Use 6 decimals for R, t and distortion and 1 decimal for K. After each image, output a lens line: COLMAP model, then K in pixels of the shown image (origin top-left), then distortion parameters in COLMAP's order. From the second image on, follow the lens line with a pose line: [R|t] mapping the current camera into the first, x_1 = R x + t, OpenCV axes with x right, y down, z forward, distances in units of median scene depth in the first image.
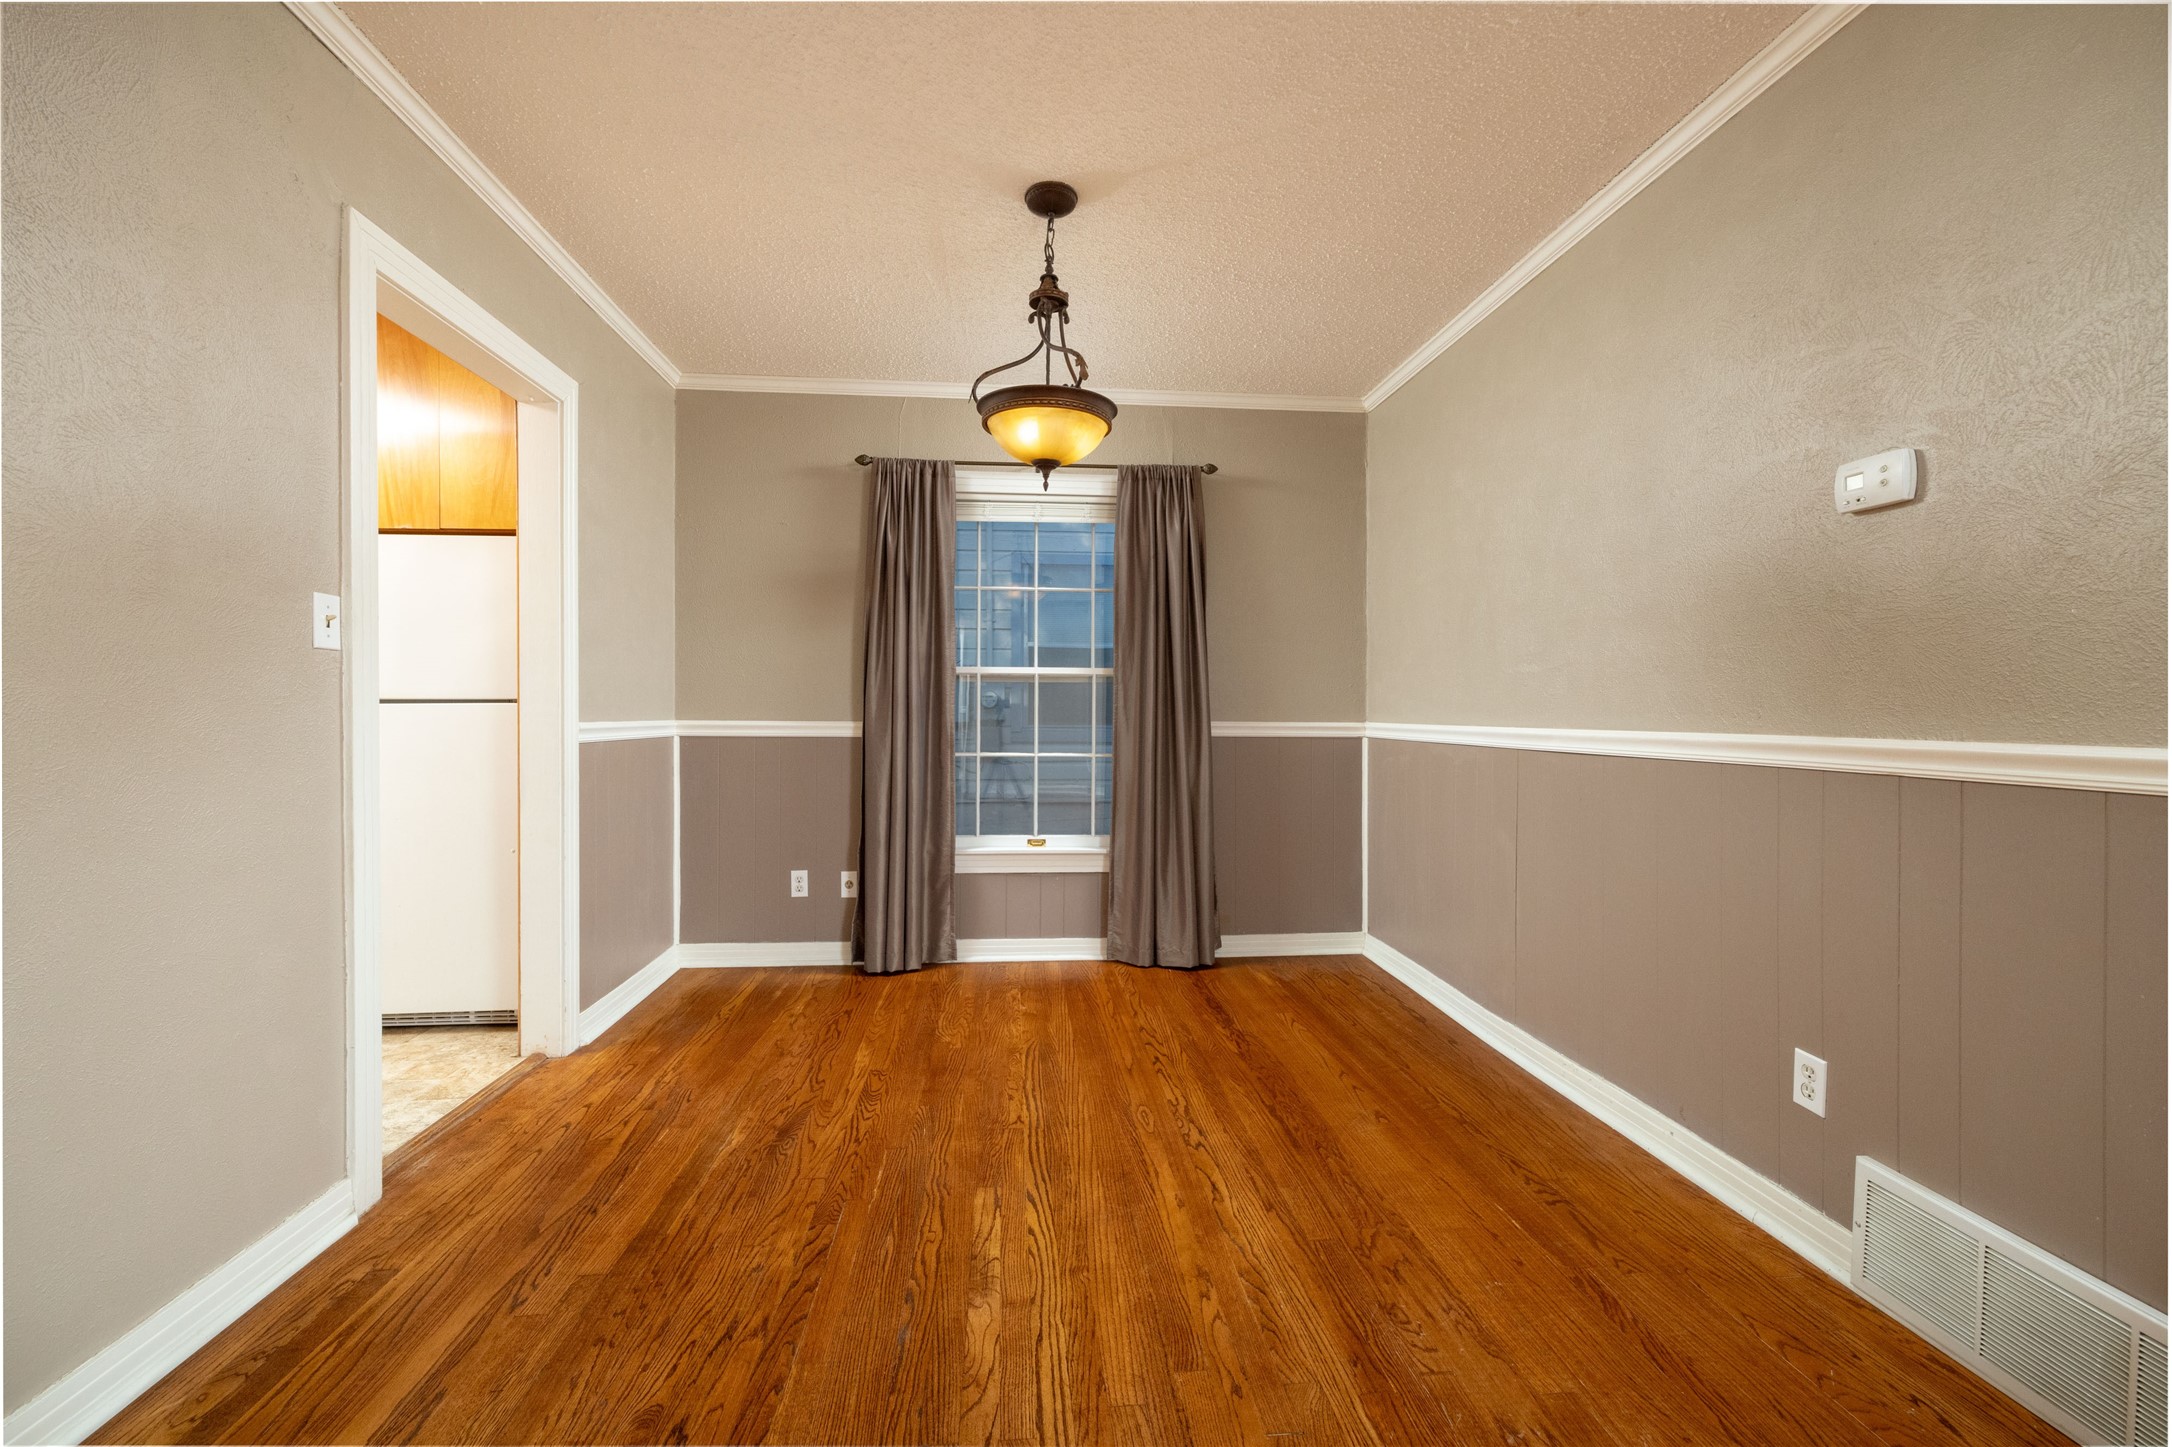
lens RADIAL K [[906.1, 0, 1070.1], [0, 906.1, 705.2], [0, 0, 1]] dist [-0.000591, 0.001180]
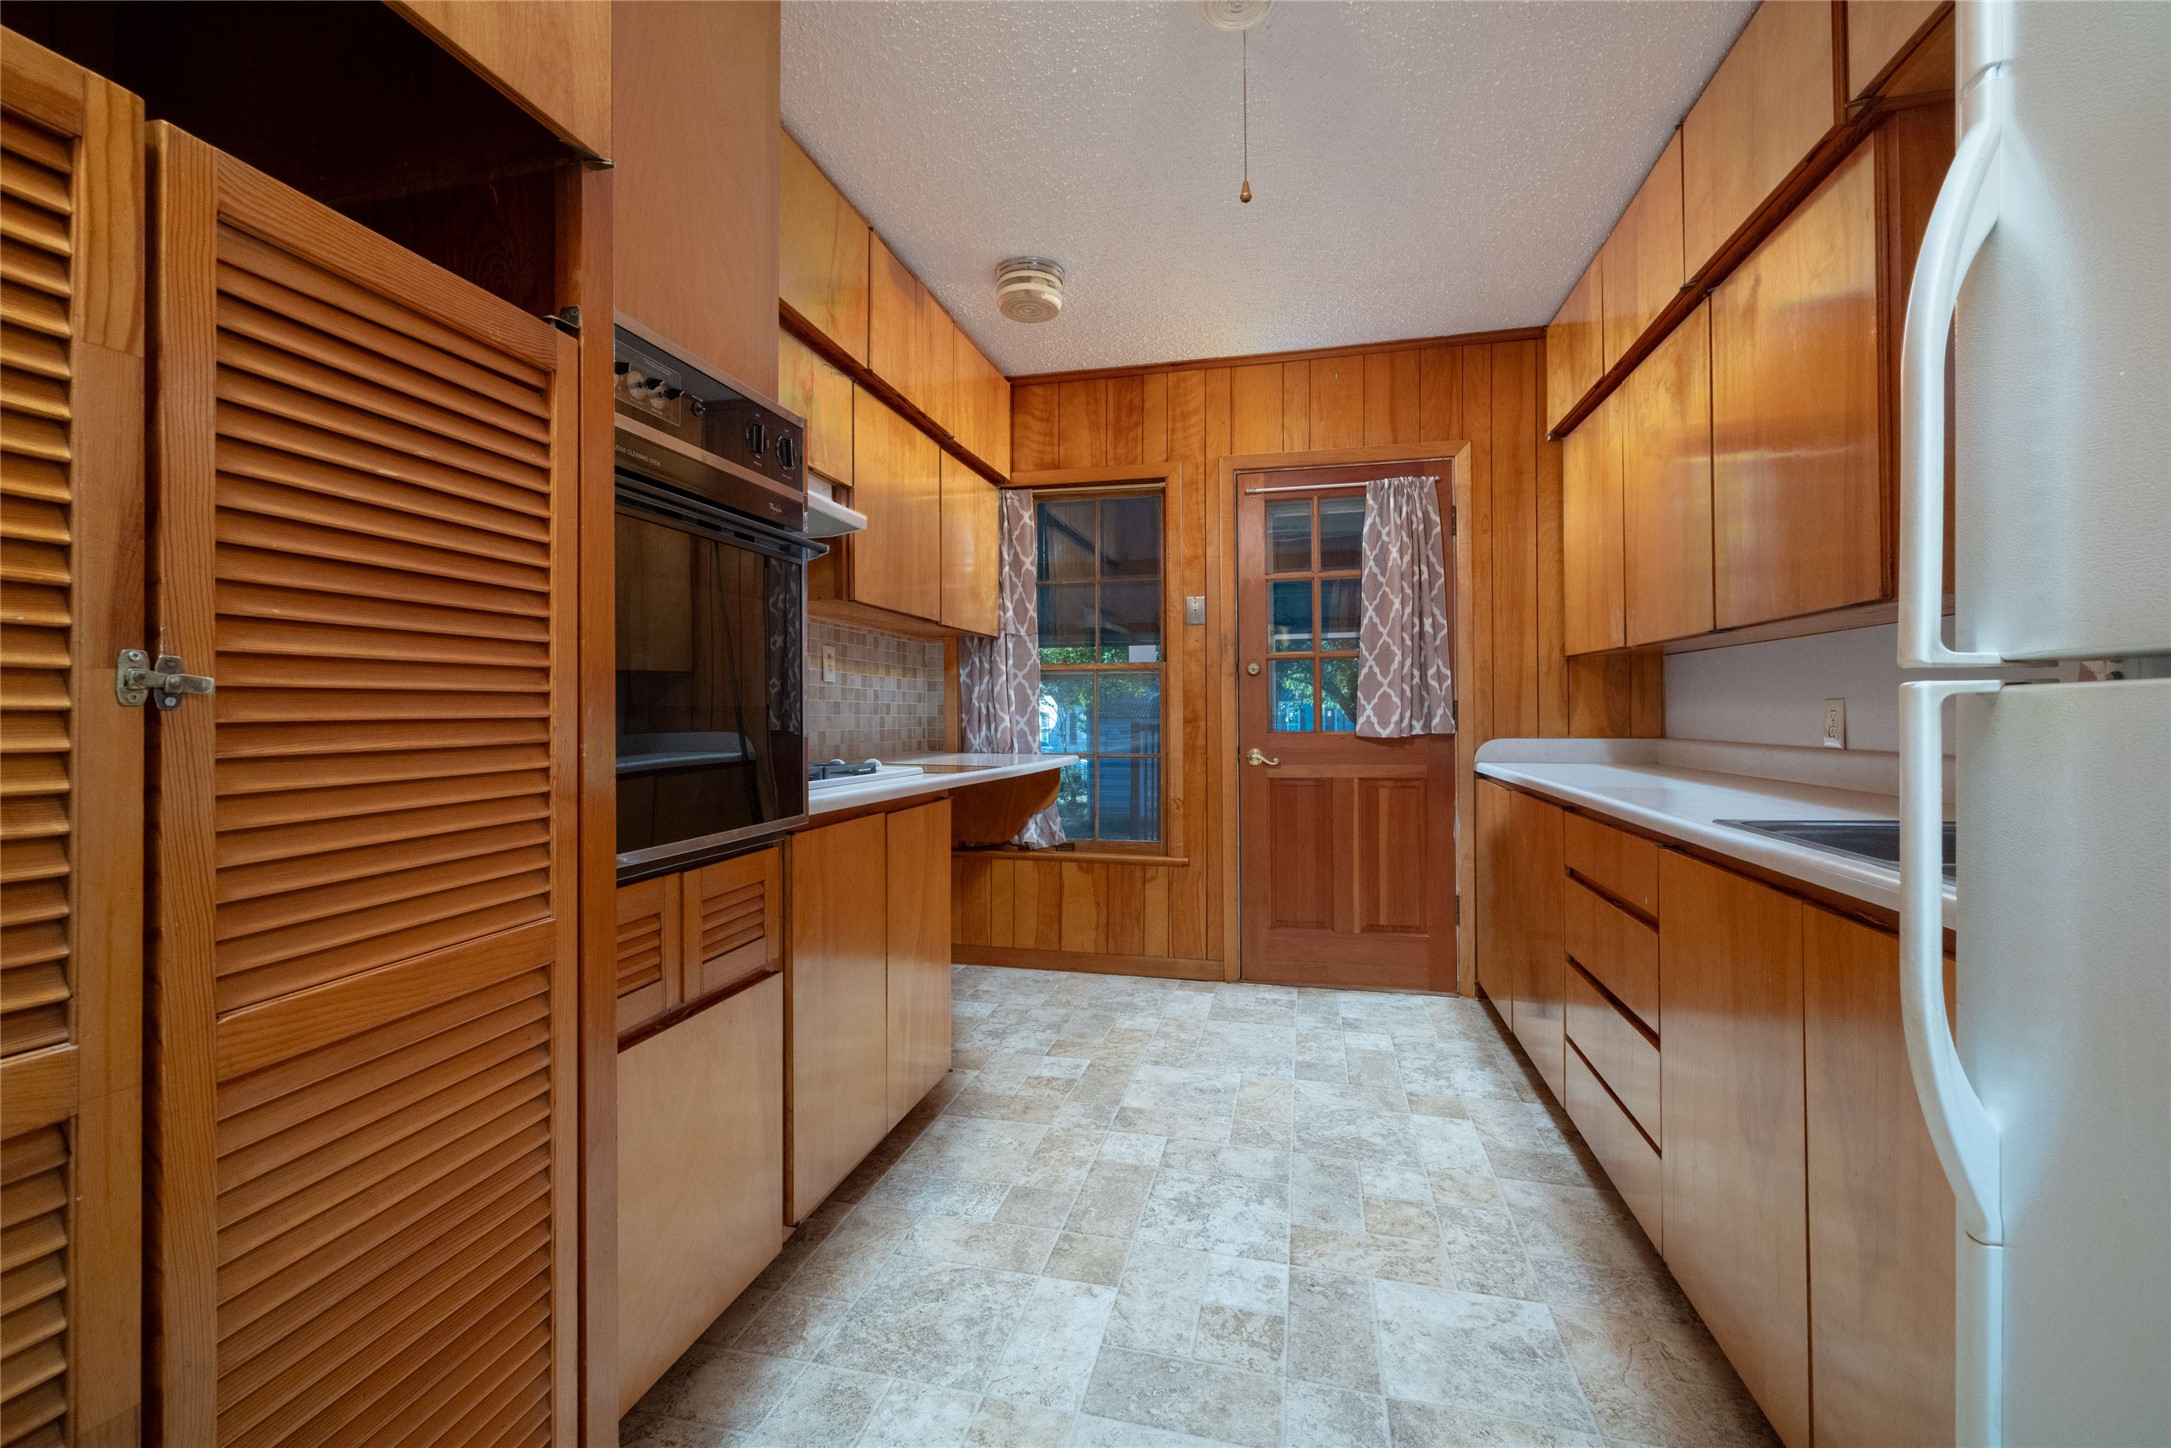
lens RADIAL K [[905.7, 0, 1072.0], [0, 905.7, 732.8], [0, 0, 1]] dist [-0.000591, 0.001180]
pose [[-0.313750, 0.018539, -0.949325, 0.045678], [0.010084, 0.999818, 0.016192, 0.009911], [0.949452, -0.004492, -0.313880, 1.053160]]
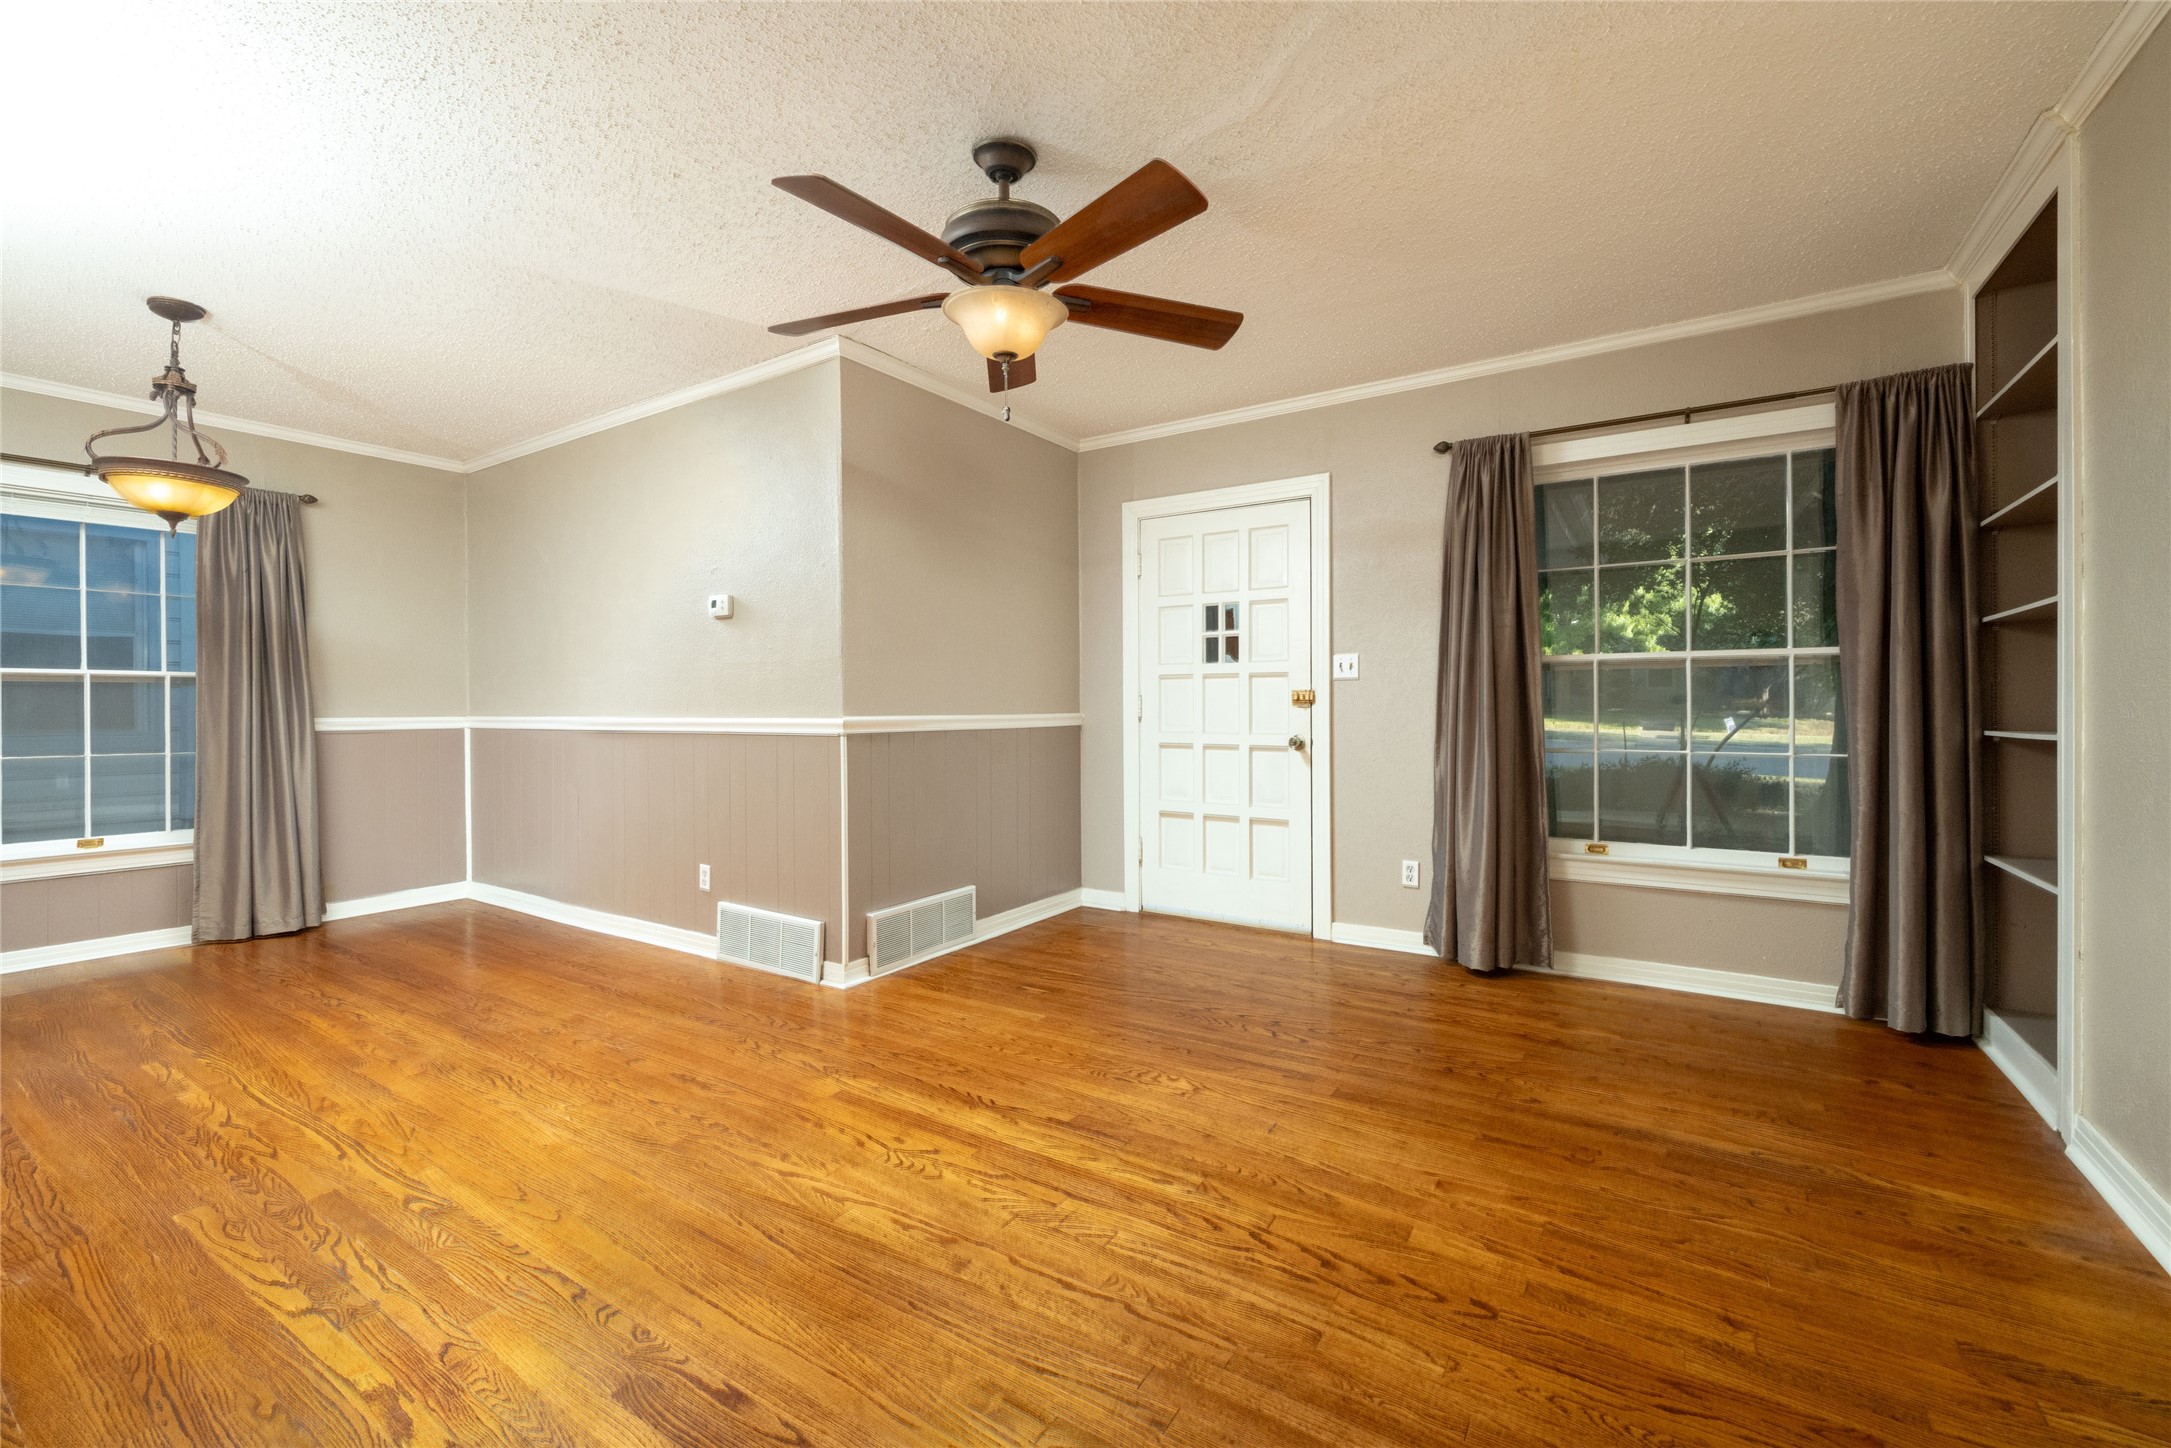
lens RADIAL K [[905.7, 0, 1082.6], [0, 905.7, 710.5], [0, 0, 1]] dist [-0.000591, 0.001180]
pose [[0.613723, -0.012382, 0.789424, -0.243453], [0.005417, 0.999920, 0.011473, -0.001534], [-0.789503, -0.002765, 0.613740, -0.757687]]
